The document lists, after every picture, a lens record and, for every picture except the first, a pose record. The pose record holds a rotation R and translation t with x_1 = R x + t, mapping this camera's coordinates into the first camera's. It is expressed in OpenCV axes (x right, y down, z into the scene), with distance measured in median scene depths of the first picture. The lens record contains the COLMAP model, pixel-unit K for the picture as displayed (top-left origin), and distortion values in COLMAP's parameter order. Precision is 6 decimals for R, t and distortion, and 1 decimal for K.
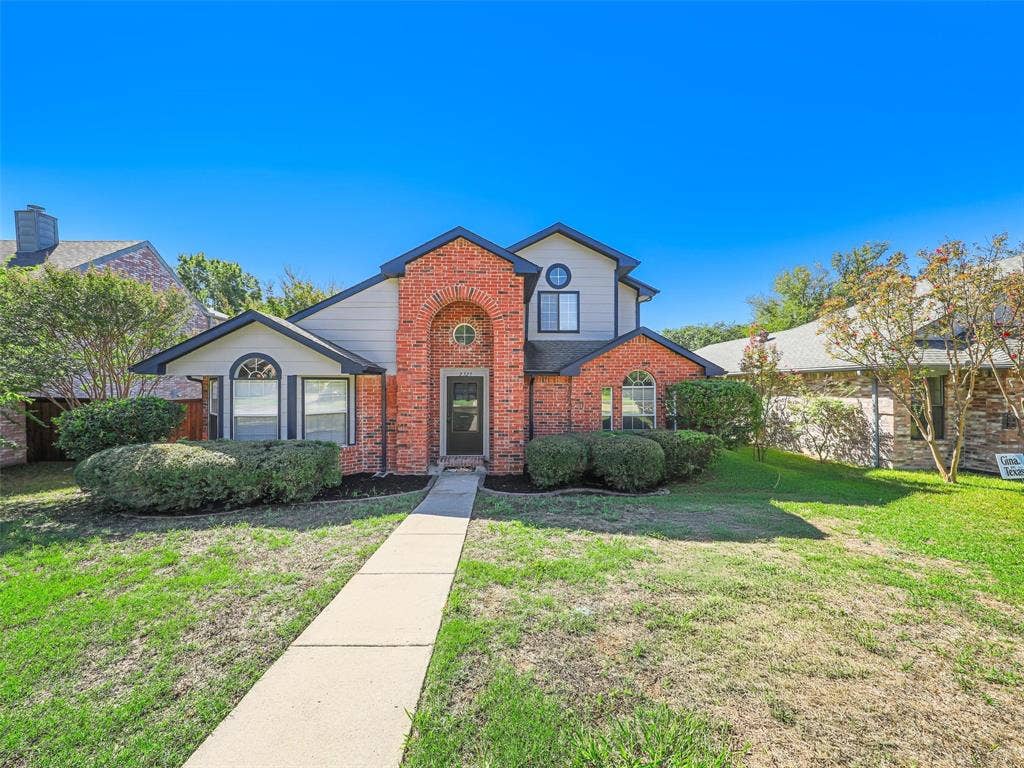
lens RADIAL K [[465.3, 0, 512.0], [0, 465.3, 384.0], [0, 0, 1]] dist [-0.004897, -0.000697]
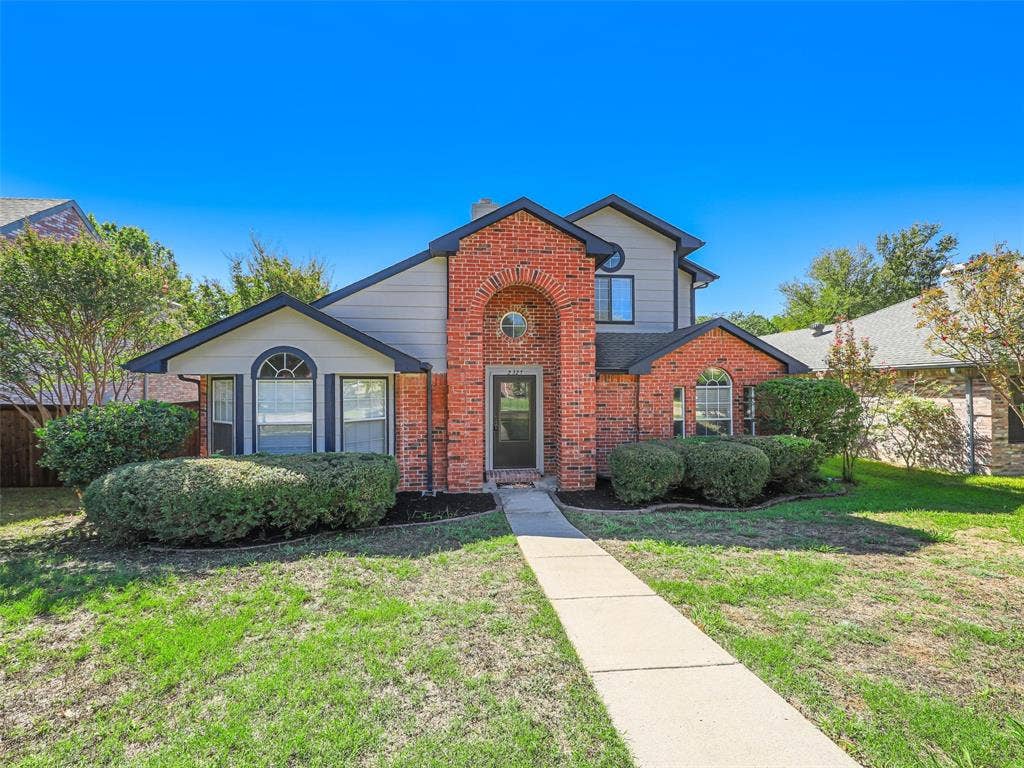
lens RADIAL K [[571.5, 0, 512.0], [0, 571.5, 384.0], [0, 0, 1]] dist [-0.000182, -0.001015]
pose [[0.994926, -0.003103, 0.100564, -0.232810], [0.003322, 0.999992, -0.002009, 0.002110], [-0.100557, 0.002333, 0.994929, -0.028413]]
